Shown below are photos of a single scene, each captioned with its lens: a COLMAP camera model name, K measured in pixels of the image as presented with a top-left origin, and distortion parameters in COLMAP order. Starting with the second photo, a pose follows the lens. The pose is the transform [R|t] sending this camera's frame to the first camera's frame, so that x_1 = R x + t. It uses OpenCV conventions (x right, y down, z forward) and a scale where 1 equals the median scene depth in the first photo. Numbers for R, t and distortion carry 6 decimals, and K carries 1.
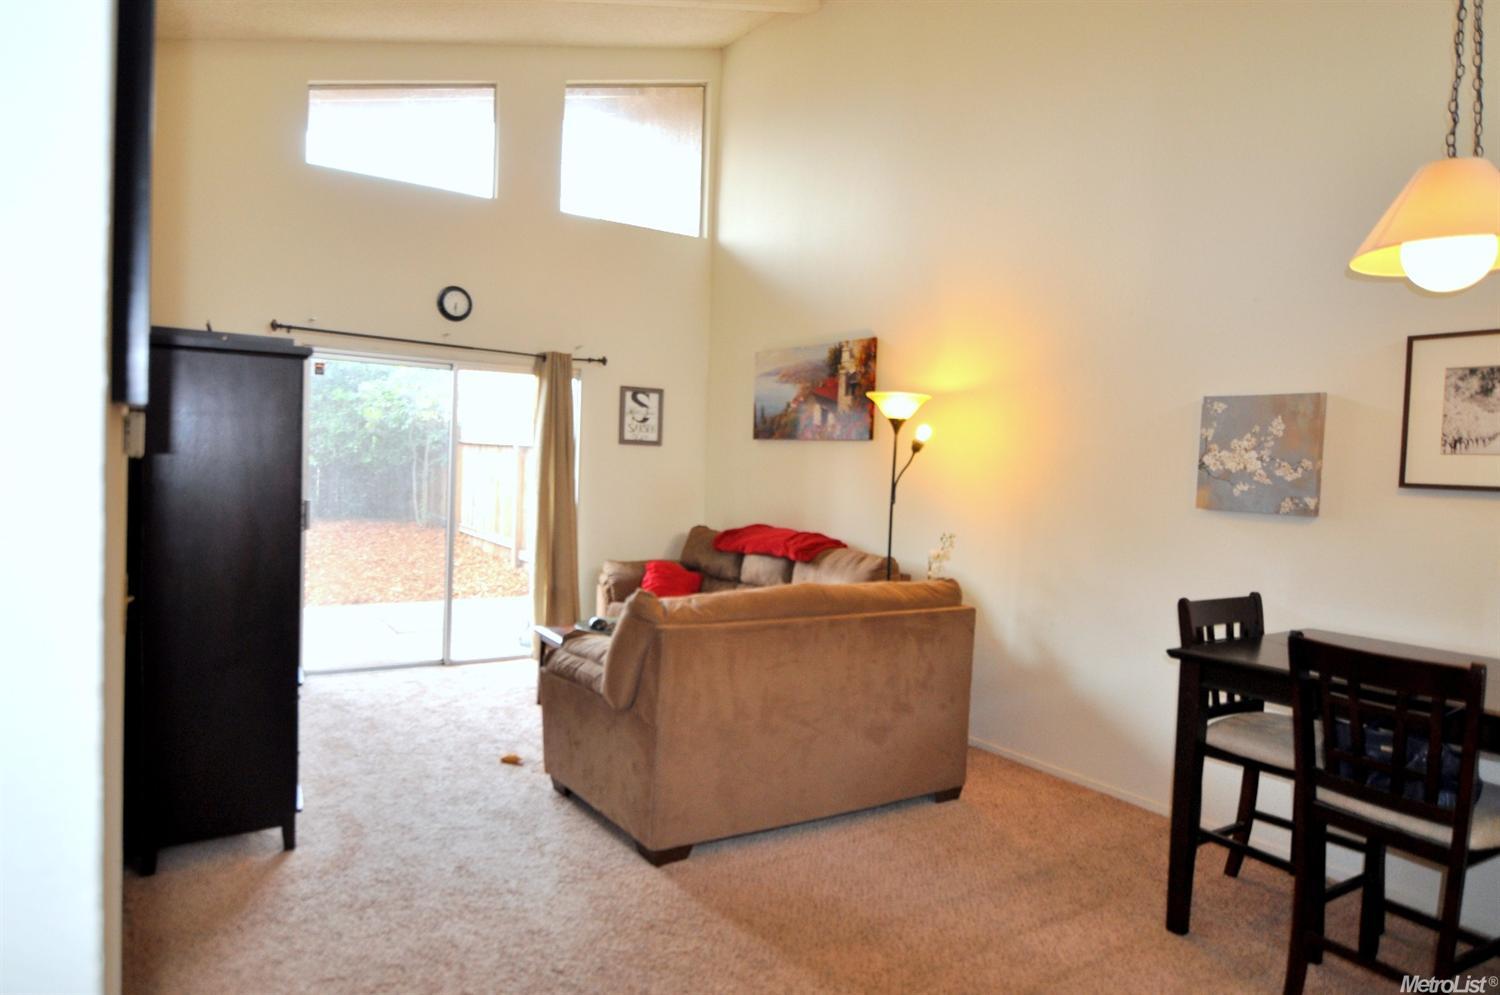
lens RADIAL K [[928.8, 0, 746.0], [0, 928.8, 495.8], [0, 0, 1]] dist [-0.001980, -0.014295]
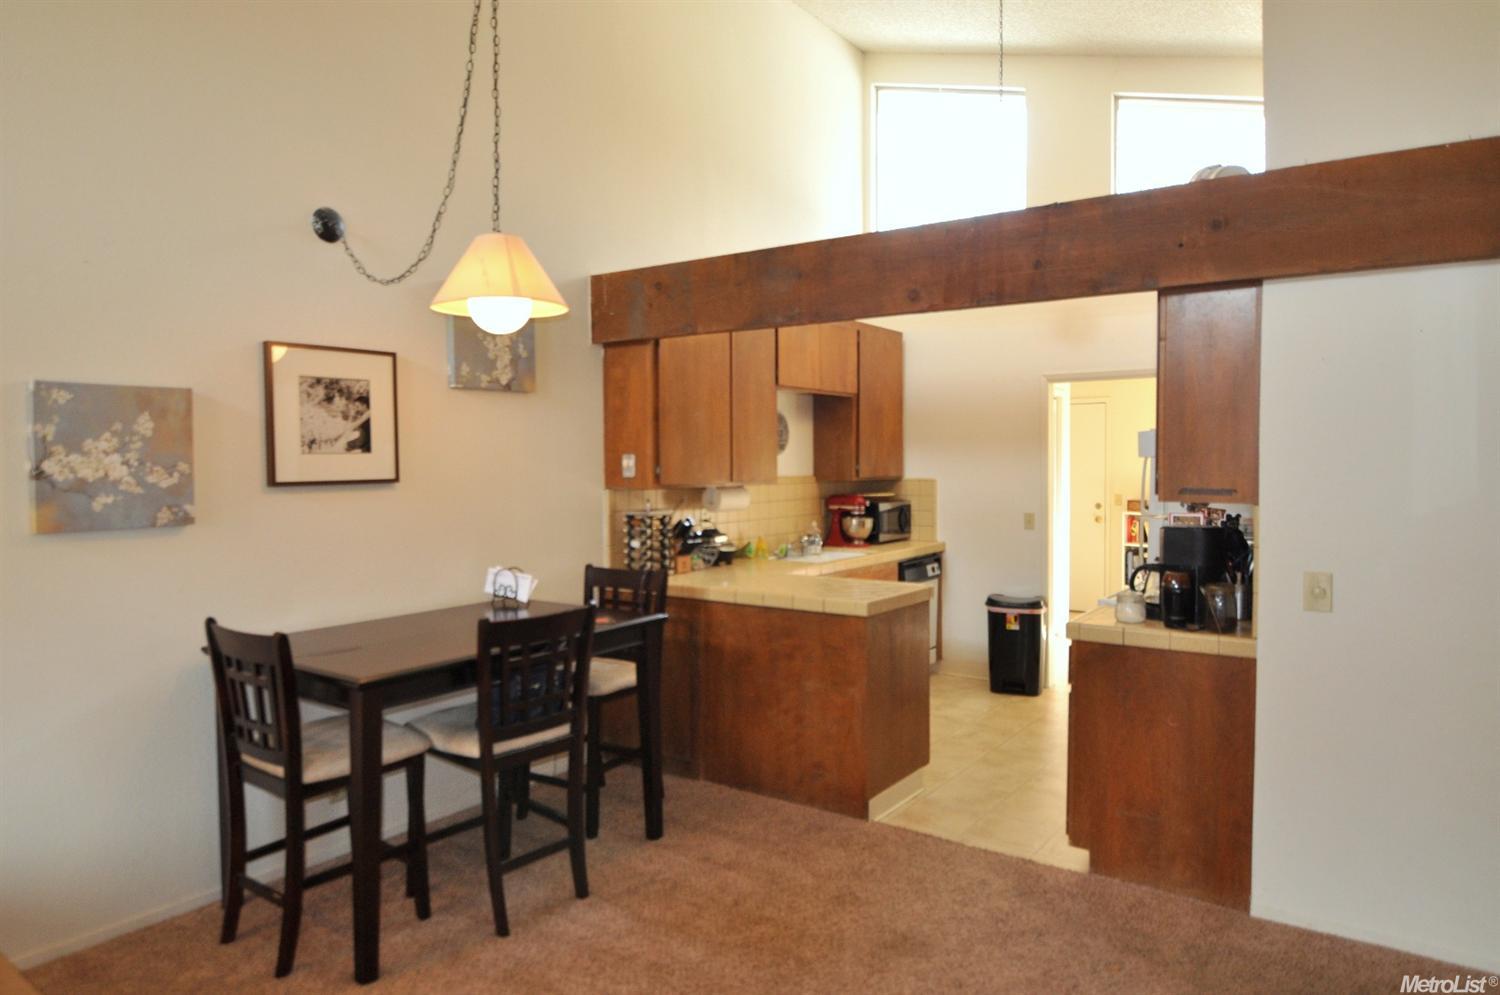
lens RADIAL K [[949.6, 0, 749.9], [0, 949.6, 491.1], [0, 0, 1]] dist [0.003518, -0.020988]
pose [[-0.358502, -0.071524, 0.930785, -0.425016], [0.027704, 0.995806, 0.087190, -0.072894], [-0.933118, 0.057044, -0.355017, 0.778940]]
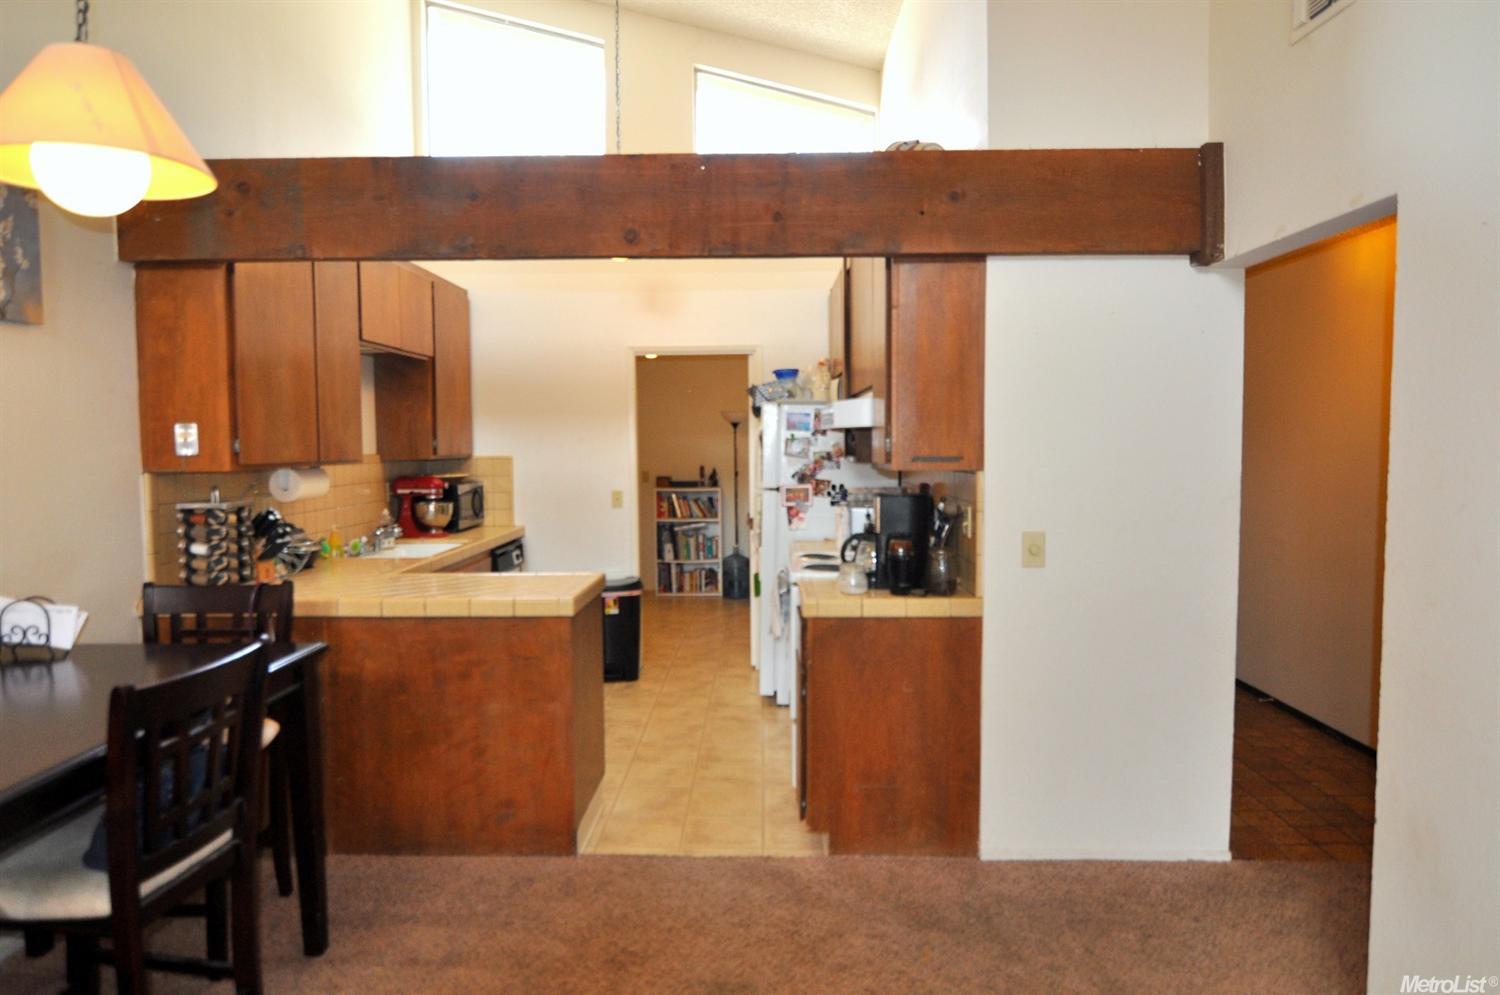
lens RADIAL K [[949.6, 0, 746.0], [0, 949.6, 492.4], [0, 0, 1]] dist [0.003518, -0.020988]
pose [[-0.818913, -0.068777, 0.569782, -0.119394], [-0.004311, 0.993503, 0.113727, -0.054150], [-0.573902, 0.090676, -0.813889, 0.913468]]
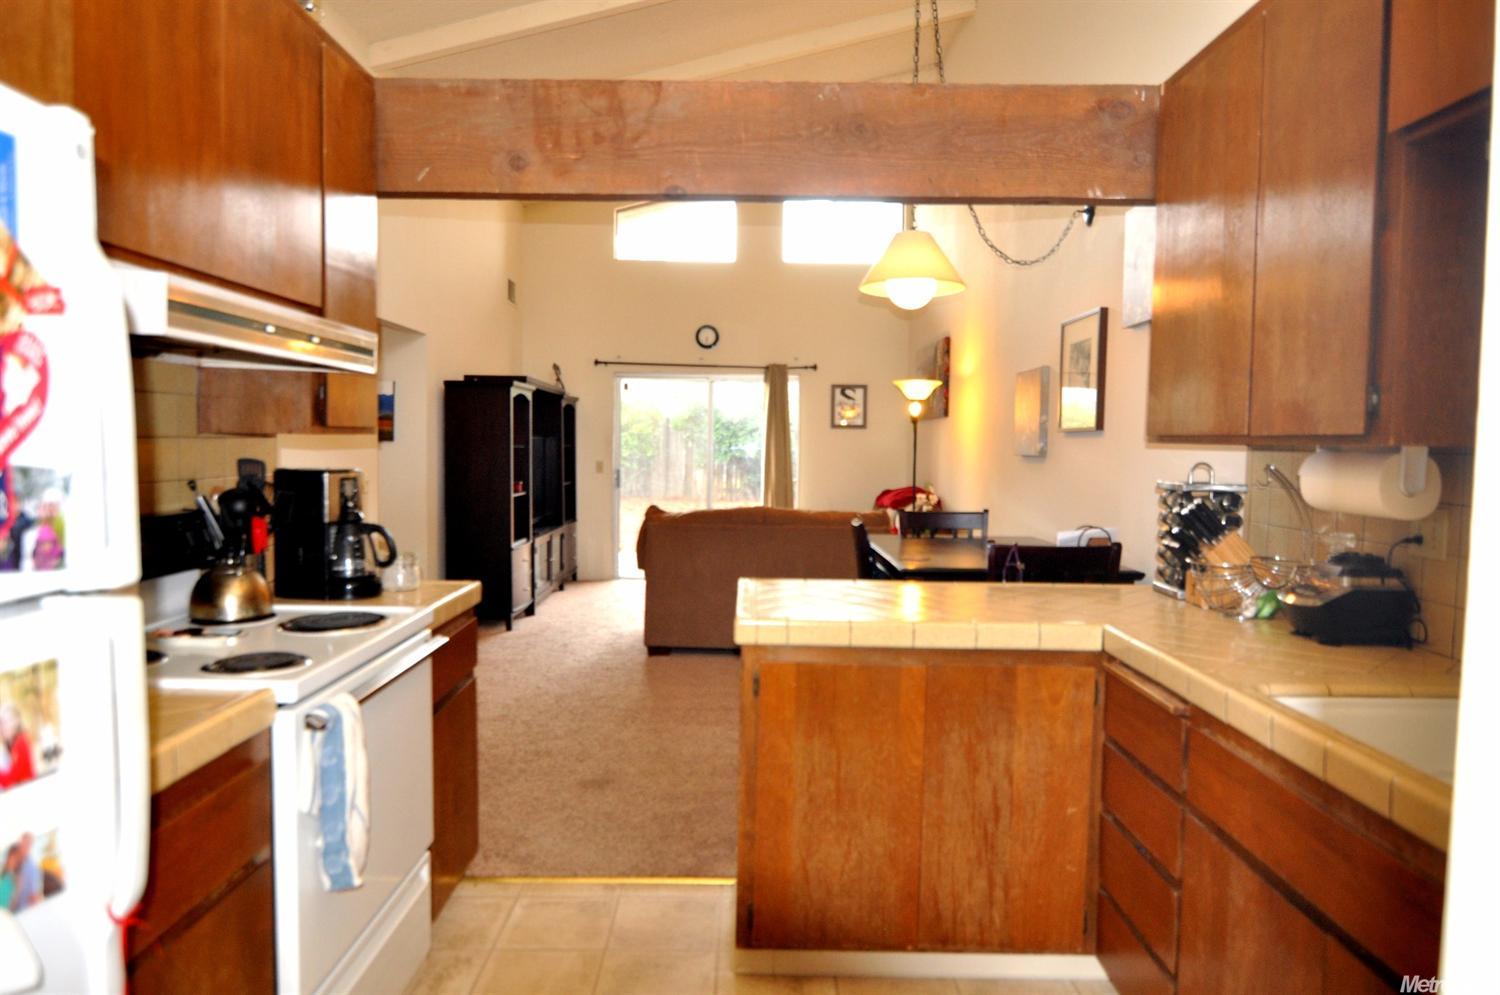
lens RADIAL K [[971.3, 0, 748.1], [0, 971.3, 495.6], [0, 0, 1]] dist [-0.000945, -0.001558]
pose [[0.831772, 0.003222, -0.555108, 1.007248], [-0.003785, 0.999993, 0.000134, 0.077313], [0.555105, 0.001990, 0.831778, -0.424316]]
